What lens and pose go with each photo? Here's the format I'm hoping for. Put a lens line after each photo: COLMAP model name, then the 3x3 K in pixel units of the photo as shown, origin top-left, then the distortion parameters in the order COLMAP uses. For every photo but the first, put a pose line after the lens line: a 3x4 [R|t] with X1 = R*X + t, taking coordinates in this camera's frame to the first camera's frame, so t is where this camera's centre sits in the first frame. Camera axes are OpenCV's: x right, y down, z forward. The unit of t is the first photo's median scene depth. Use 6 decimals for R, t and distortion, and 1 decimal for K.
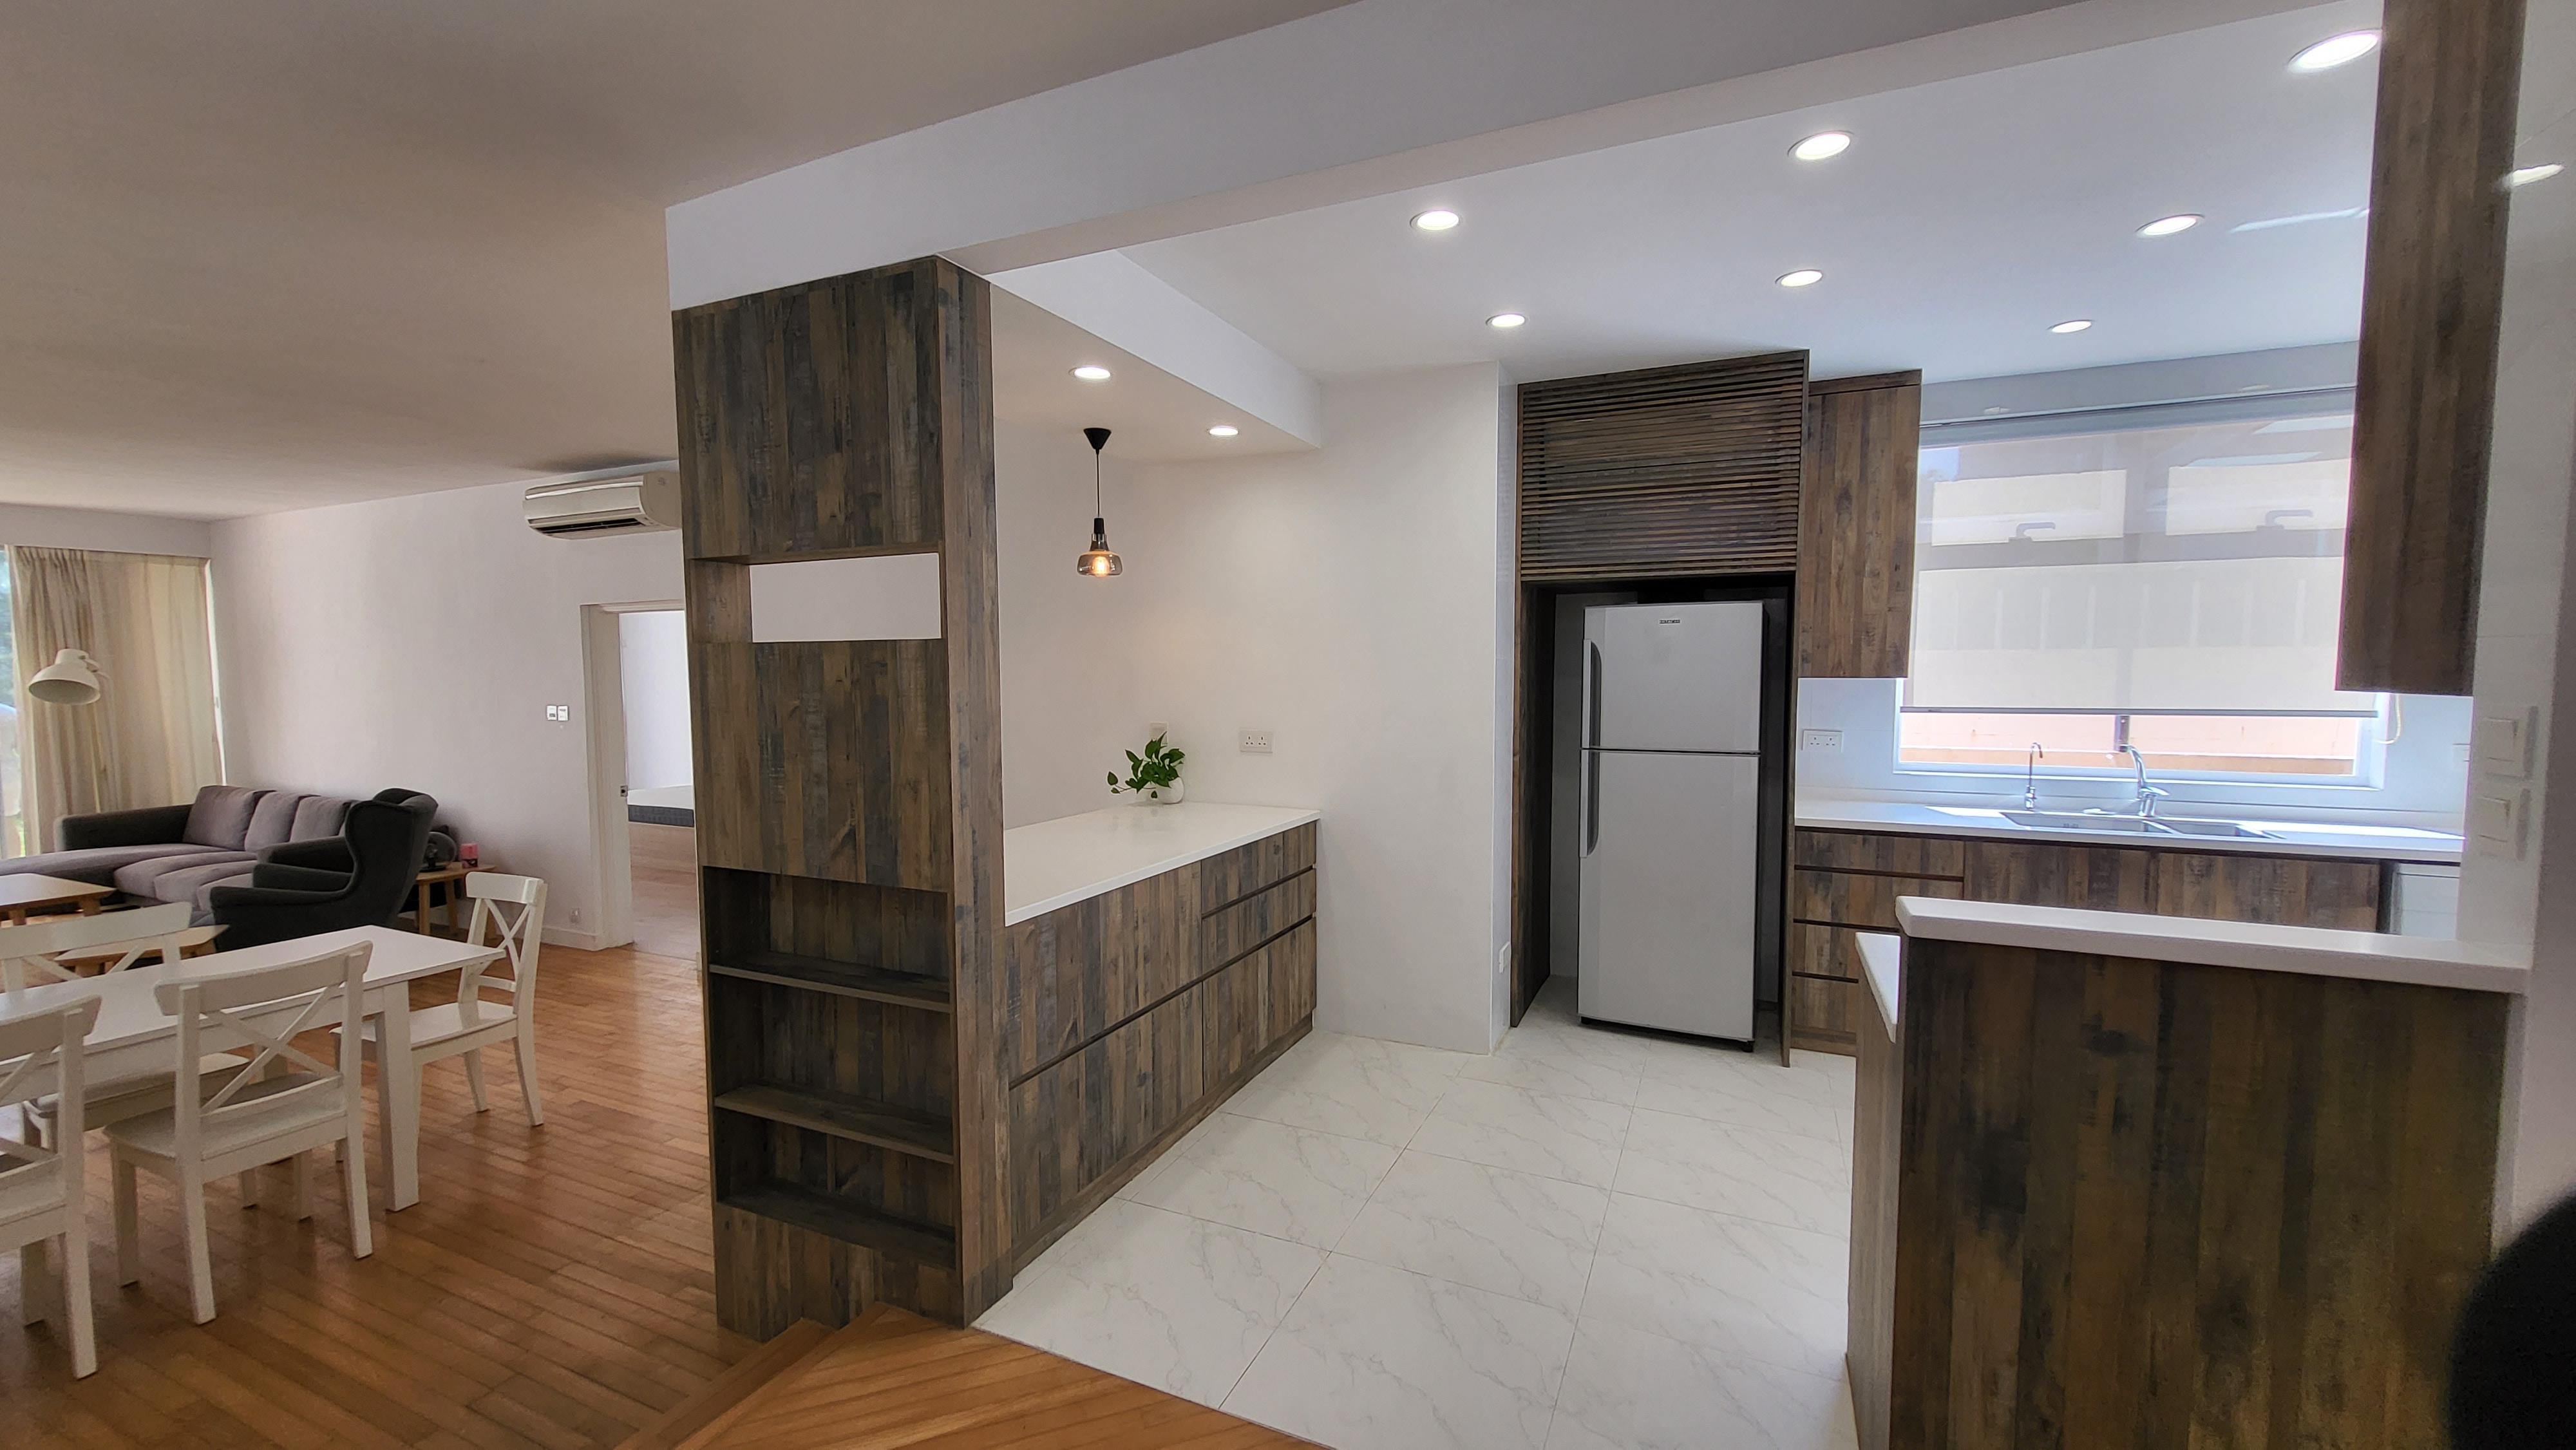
lens RADIAL K [[1021.5, 0, 1285.0], [0, 1021.5, 736.0], [0, 0, 1]] dist [0.000844, 0.000123]
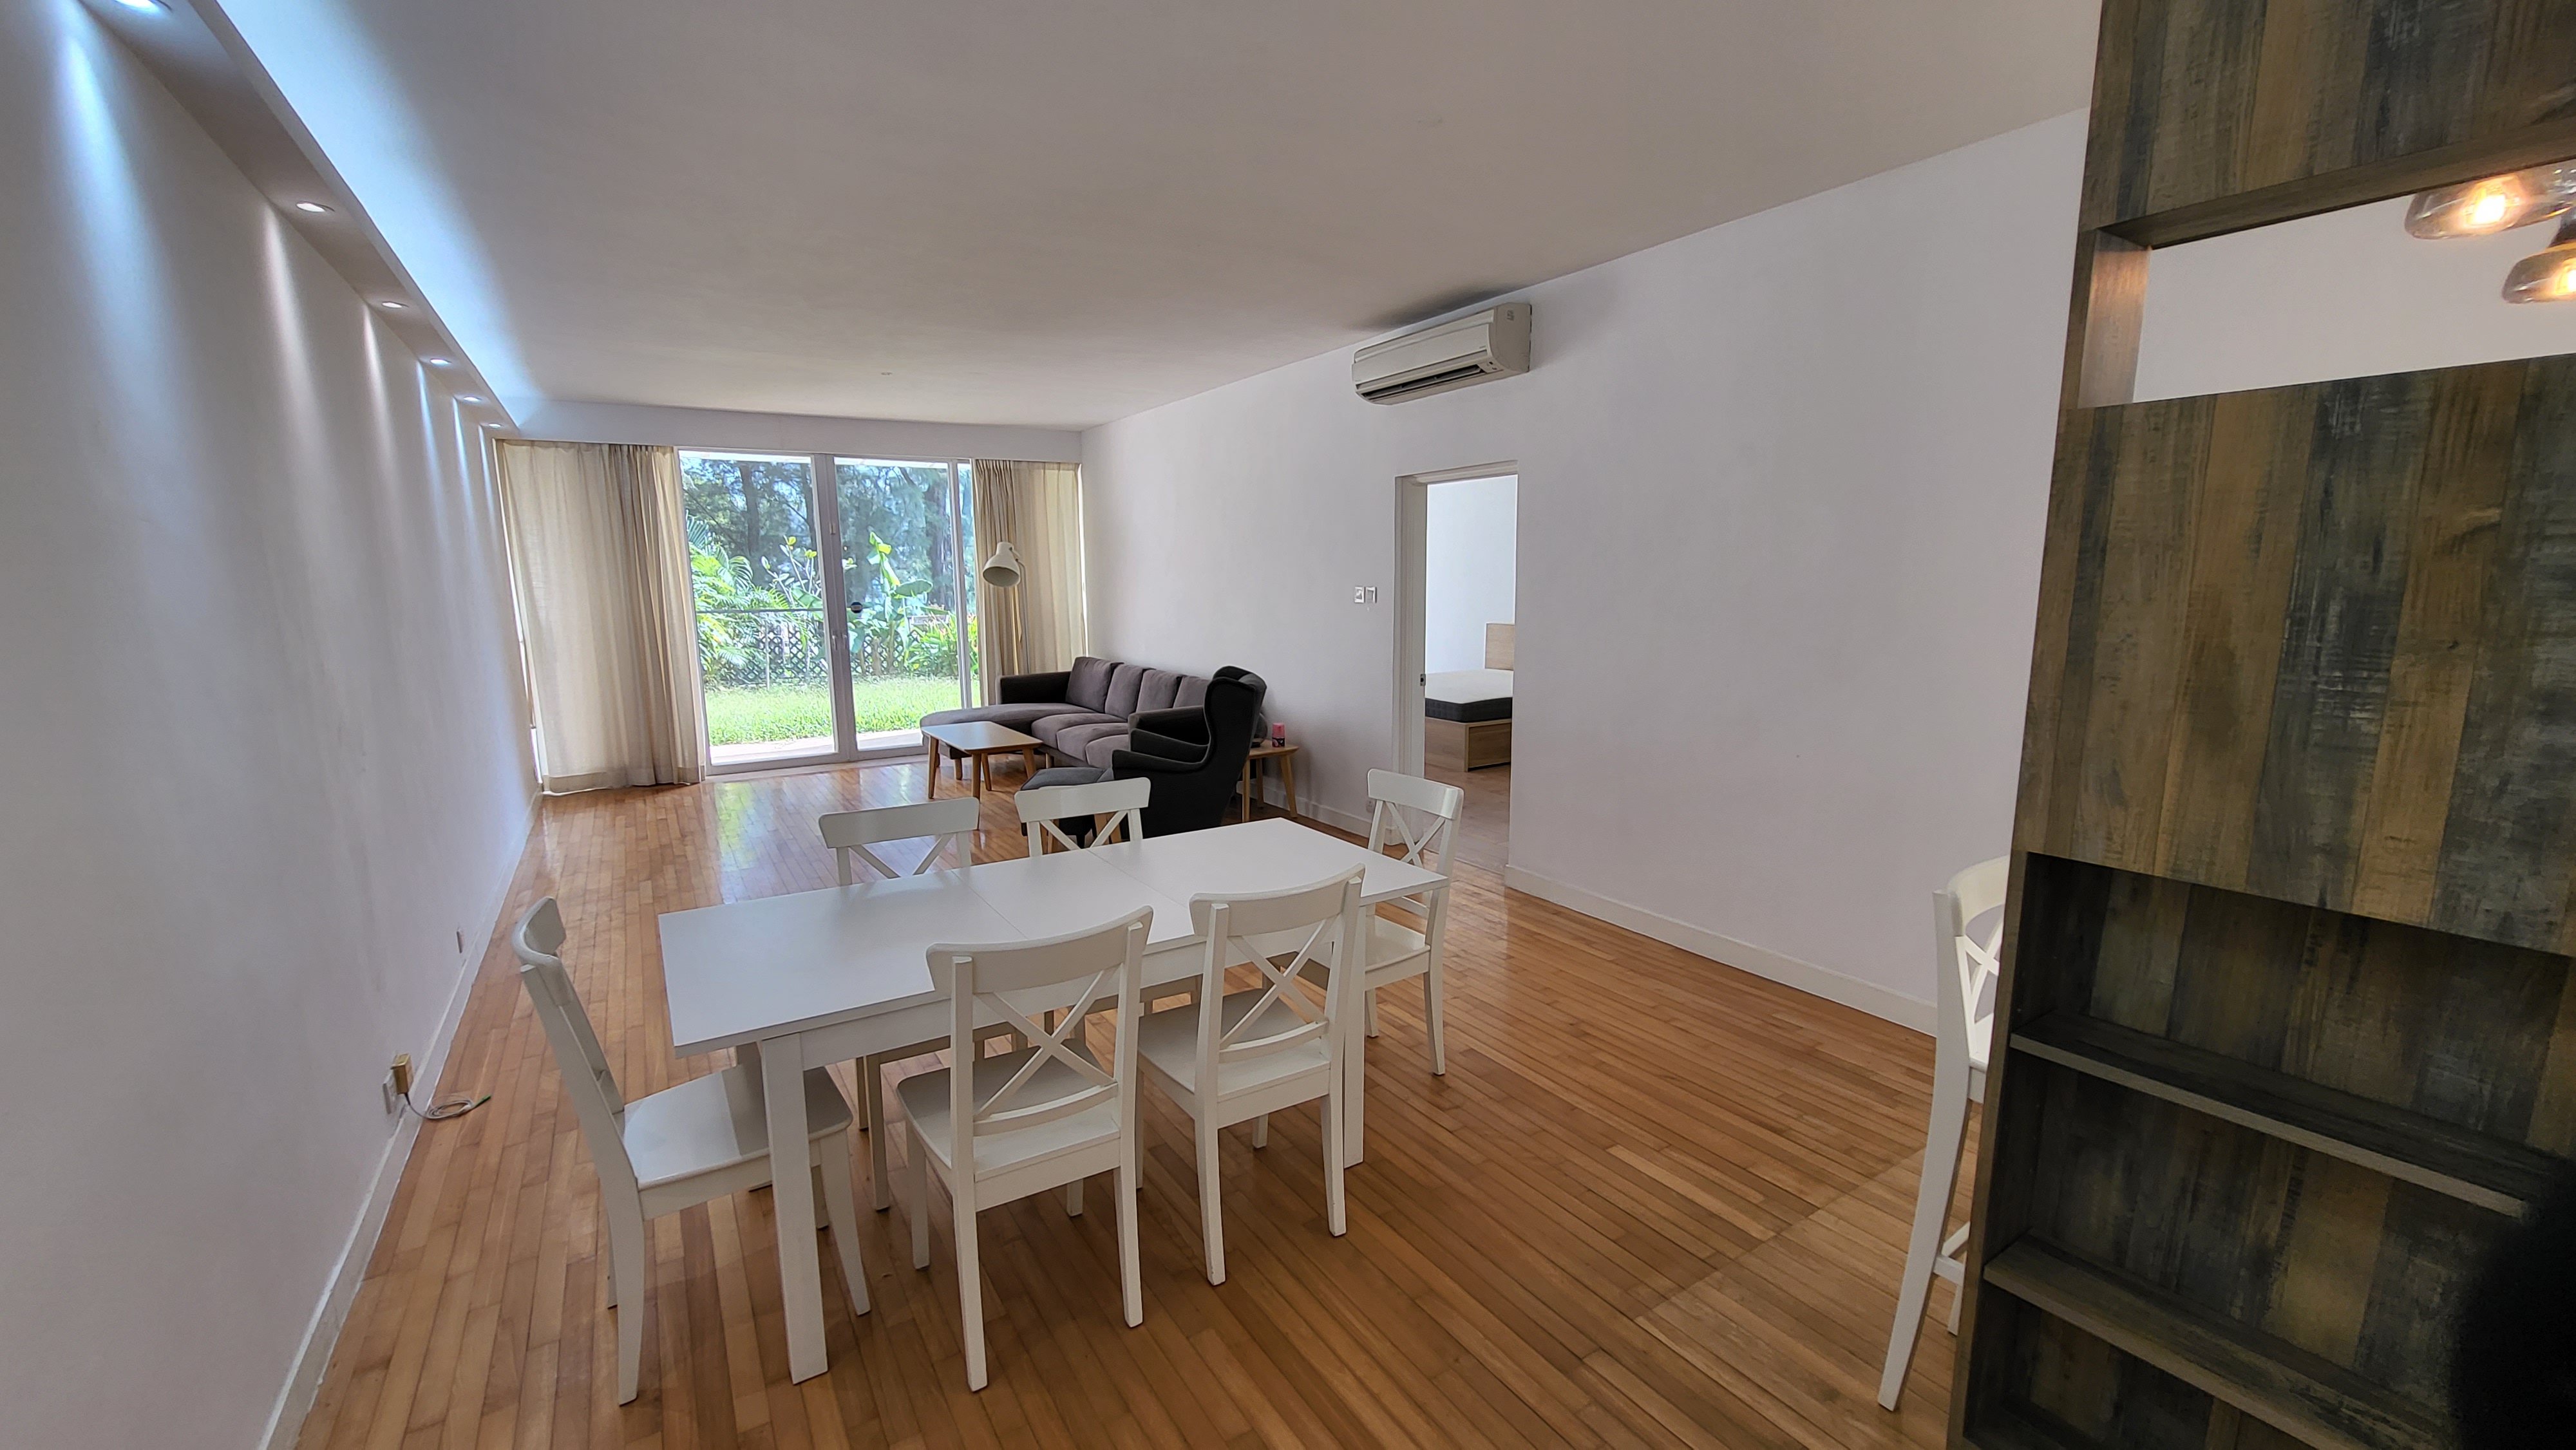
lens RADIAL K [[1020.2, 0, 1279.3], [0, 1020.2, 738.6], [0, 0, 1]] dist [-0.000150, -0.000368]
pose [[0.838424, 0.082433, -0.538749, -0.580877], [-0.028117, 0.993722, 0.108290, 0.022846], [0.544293, -0.075644, 0.835478, 0.343161]]
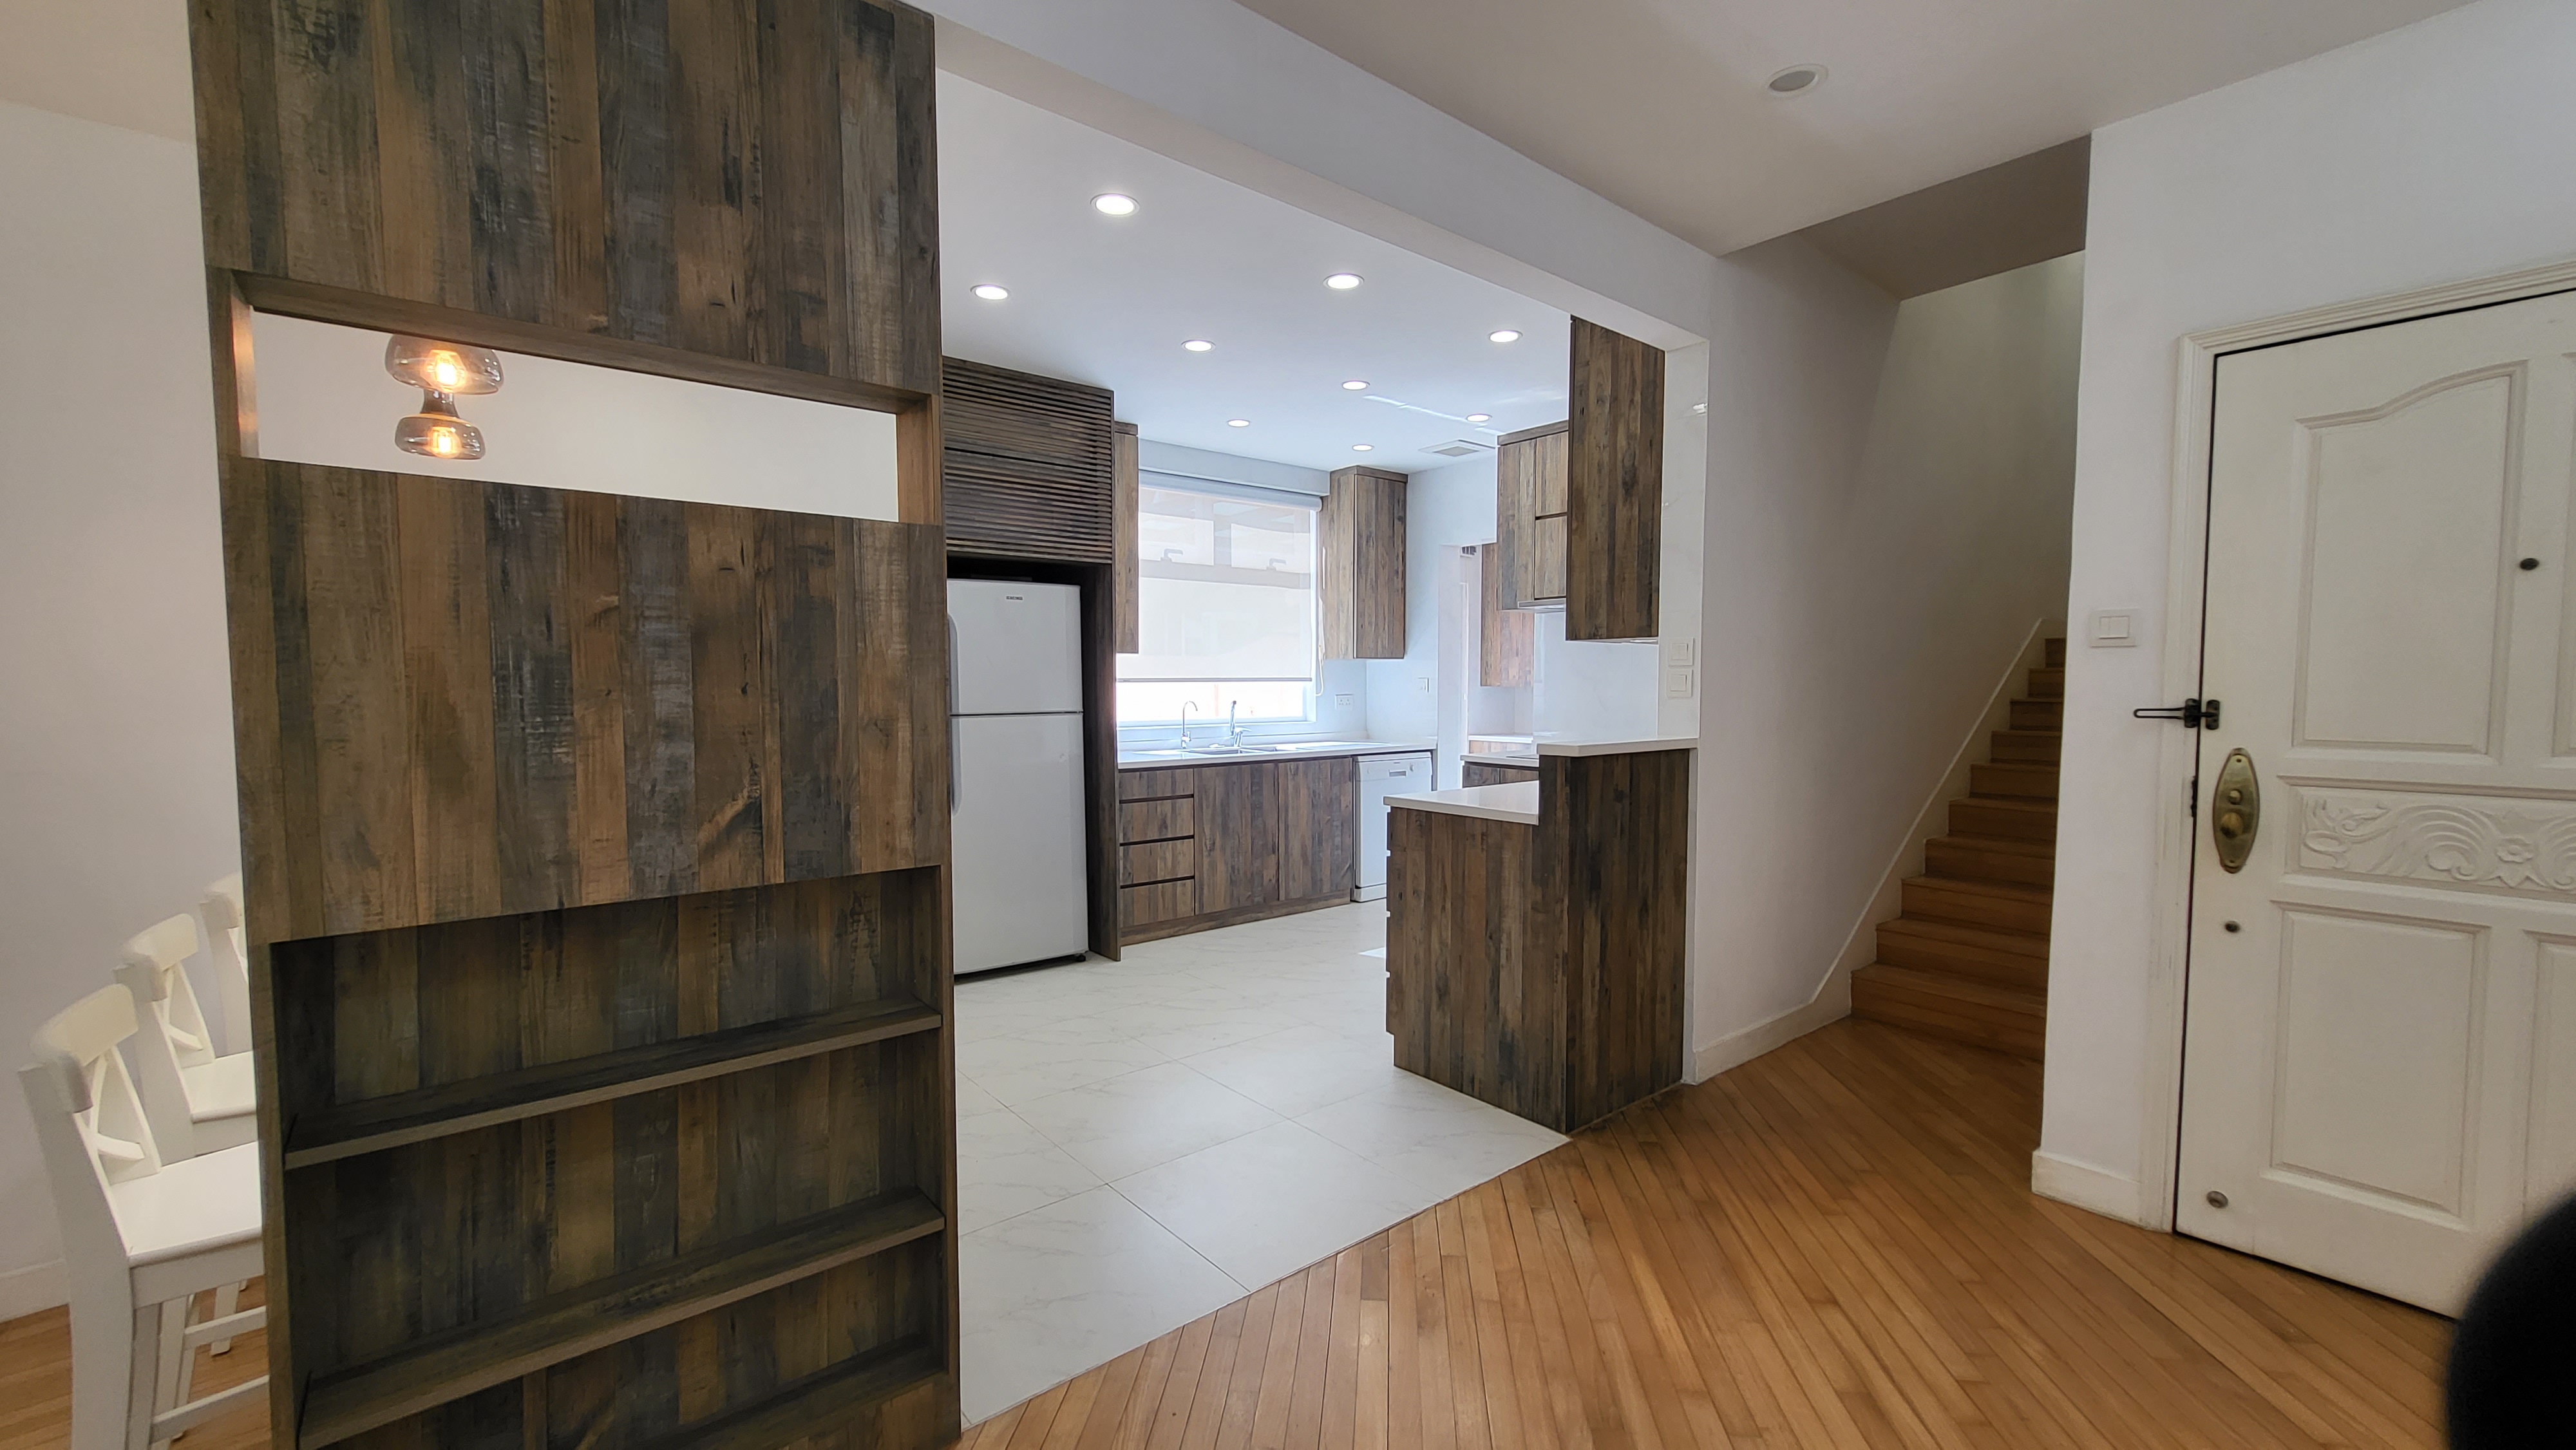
lens RADIAL K [[1020.2, 0, 1279.3], [0, 1020.2, 738.6], [0, 0, 1]] dist [-0.000150, -0.000368]
pose [[0.441718, -0.046783, 0.895933, -0.735020], [0.058283, 0.998026, 0.023379, 0.047720], [-0.895259, 0.041890, 0.443573, 0.362909]]
